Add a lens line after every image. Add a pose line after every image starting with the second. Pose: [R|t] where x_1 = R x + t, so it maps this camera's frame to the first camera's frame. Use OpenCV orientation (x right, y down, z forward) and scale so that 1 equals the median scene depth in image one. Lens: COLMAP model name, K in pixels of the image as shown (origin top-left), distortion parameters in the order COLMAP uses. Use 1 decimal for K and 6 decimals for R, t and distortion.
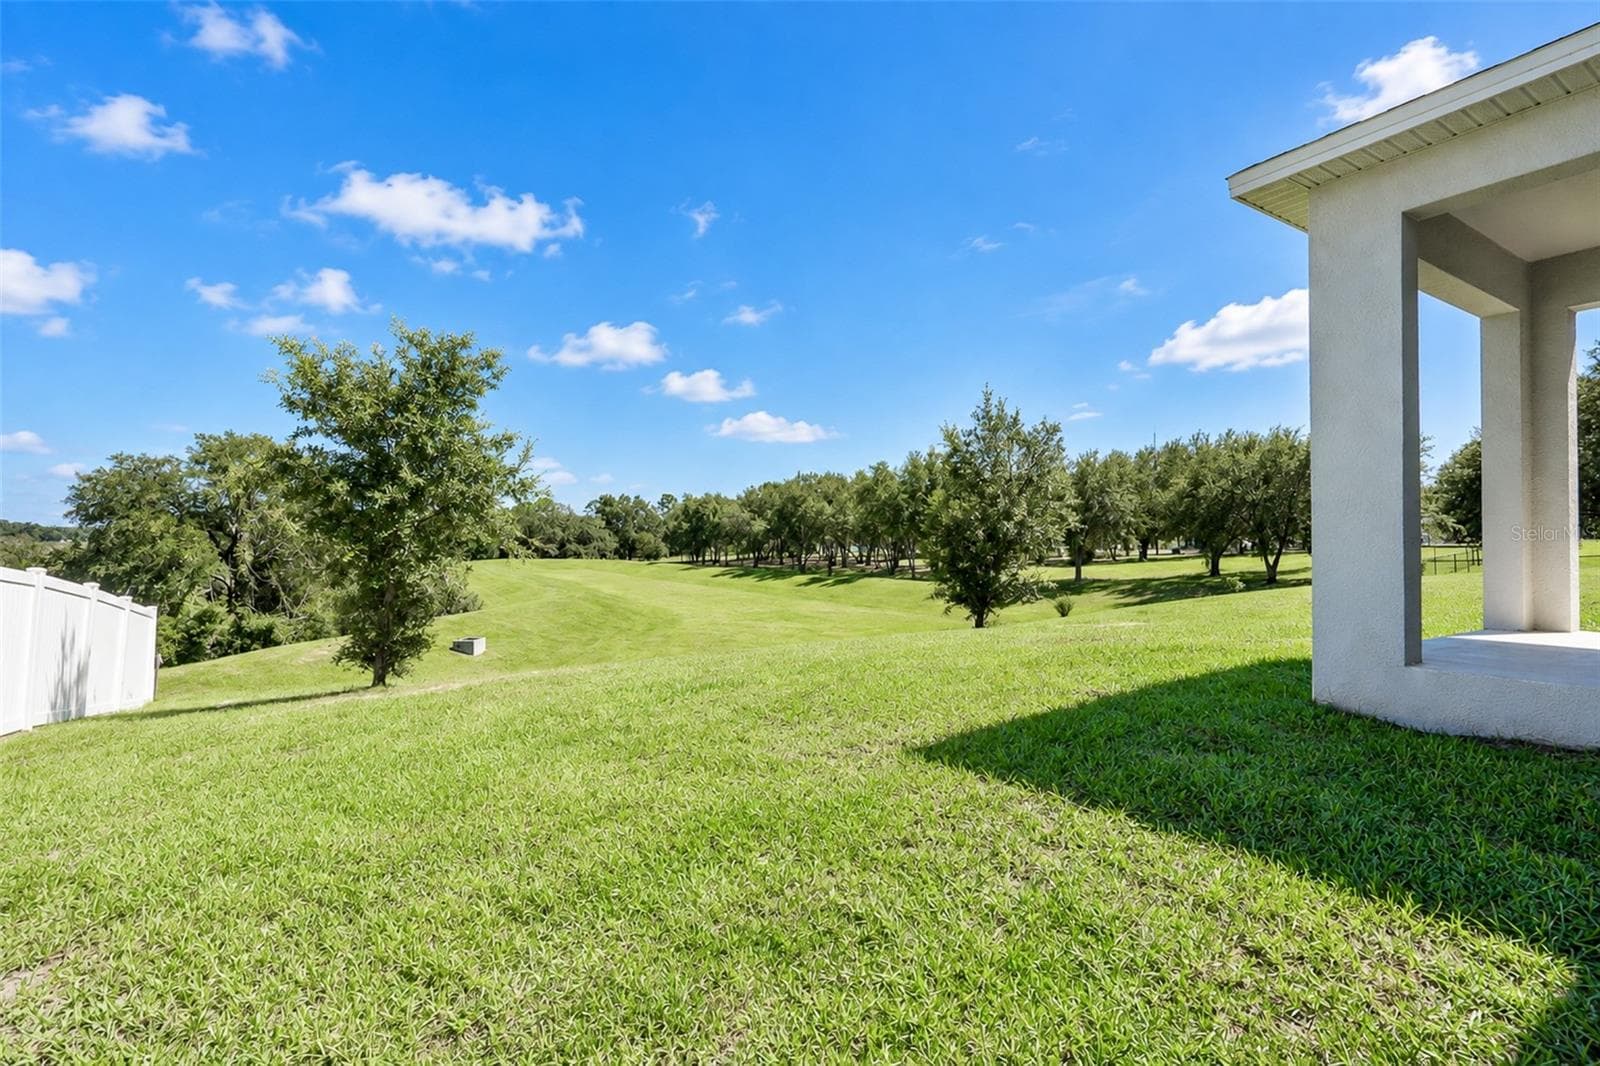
lens RADIAL K [[719.5, 0, 802.8], [0, 719.5, 538.0], [0, 0, 1]] dist [-0.000548, 0.000451]
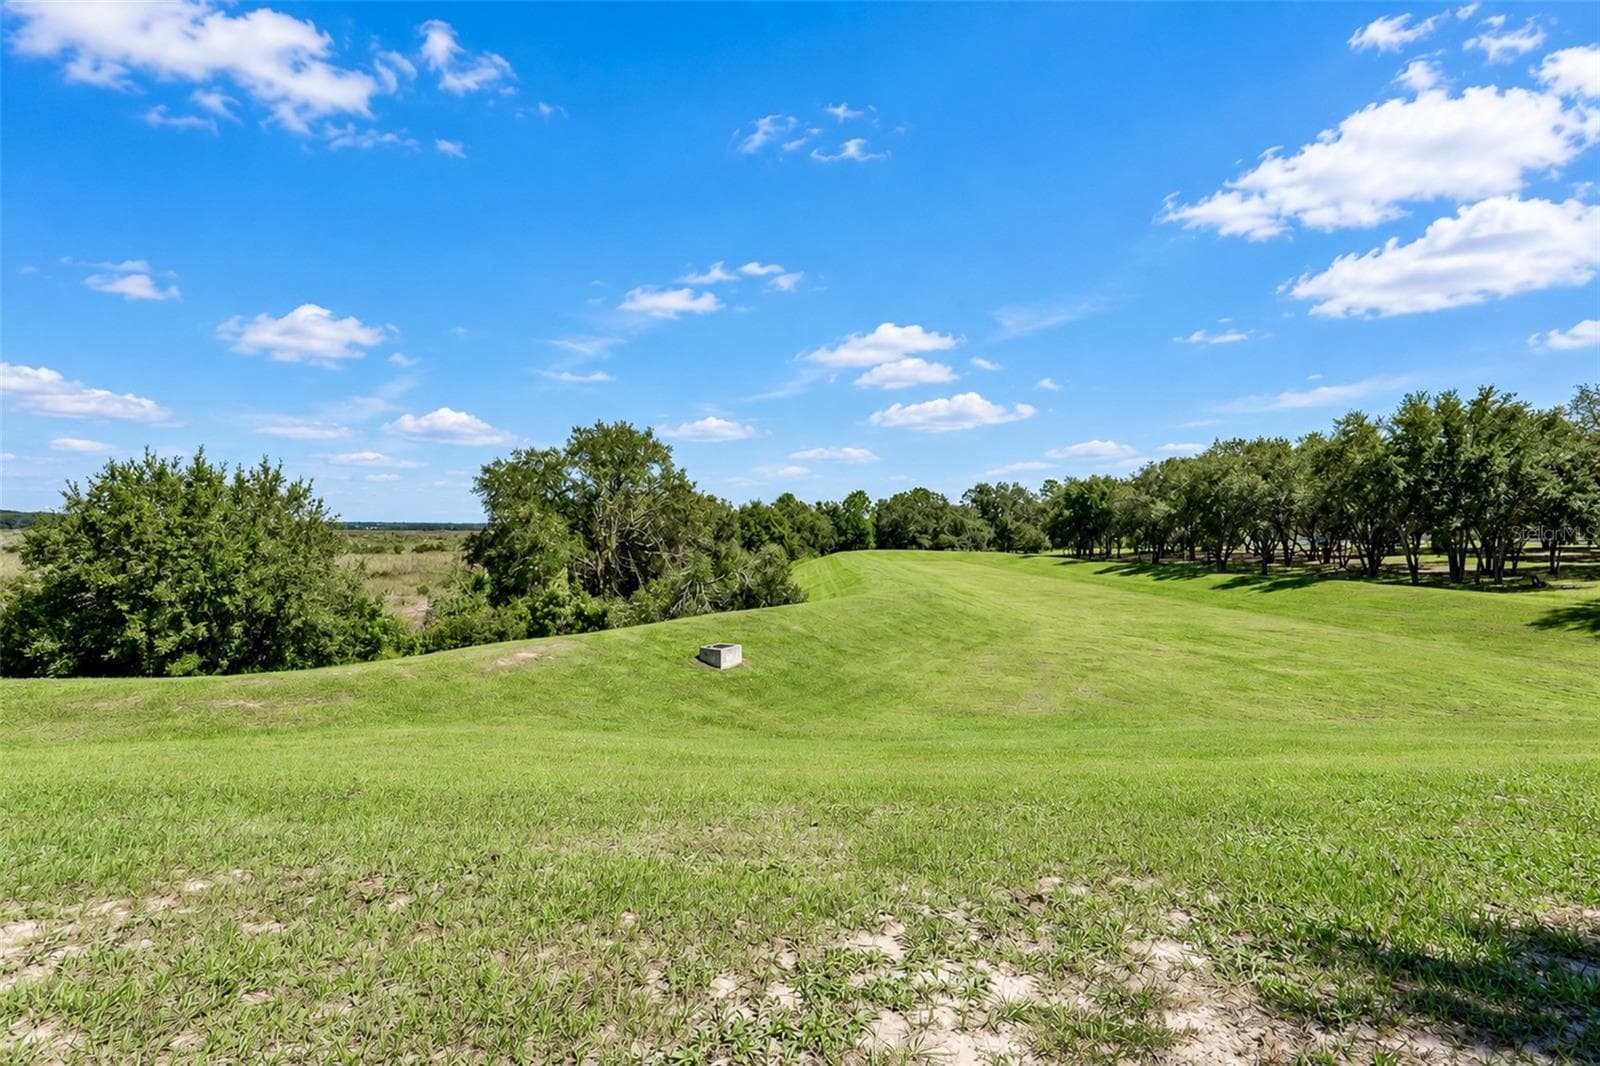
lens RADIAL K [[719.5, 0, 814.3], [0, 719.5, 522.3], [0, 0, 1]] dist [-0.000548, 0.000451]
pose [[0.868663, -0.008803, -0.495326, 0.001628], [0.002418, 0.999906, -0.013529, 0.006066], [0.495398, 0.010554, 0.868602, 0.122599]]
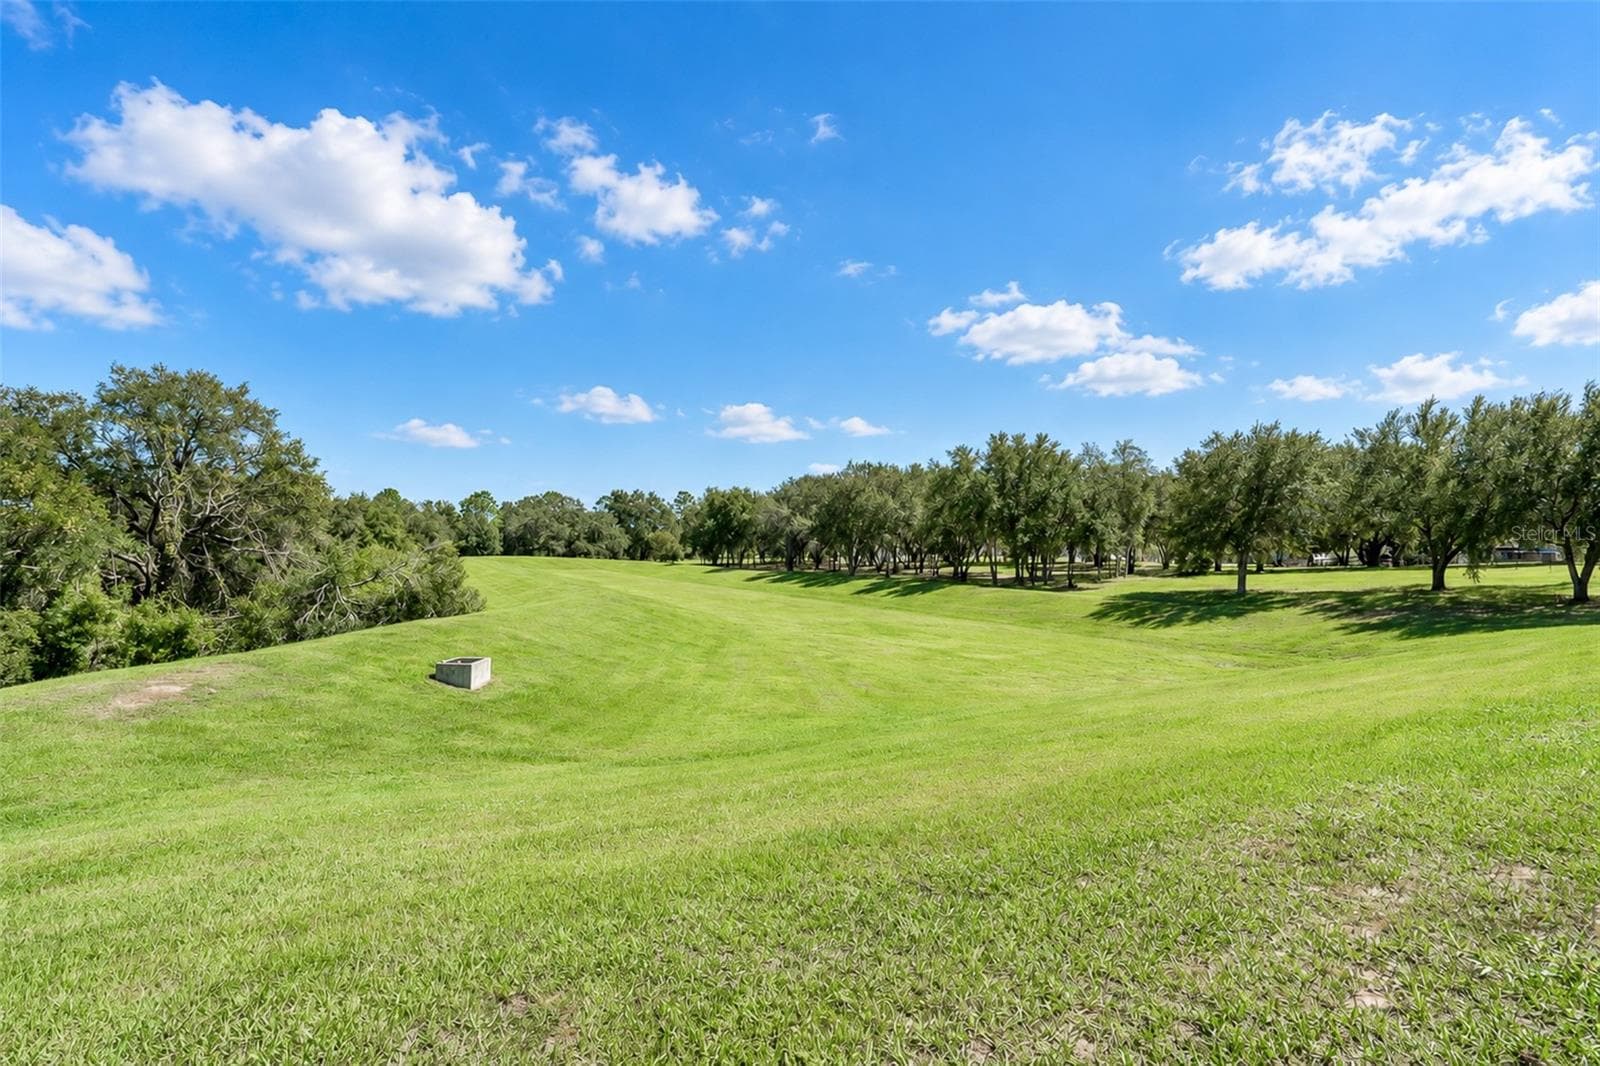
lens RADIAL K [[724.6, 0, 785.4], [0, 724.6, 526.9], [0, 0, 1]] dist [0.005143, 0.001029]
pose [[0.999478, 0.021961, -0.023700, -0.060948], [-0.022619, 0.999355, -0.027897, 0.013619], [0.023072, 0.028418, 0.999330, 0.132409]]
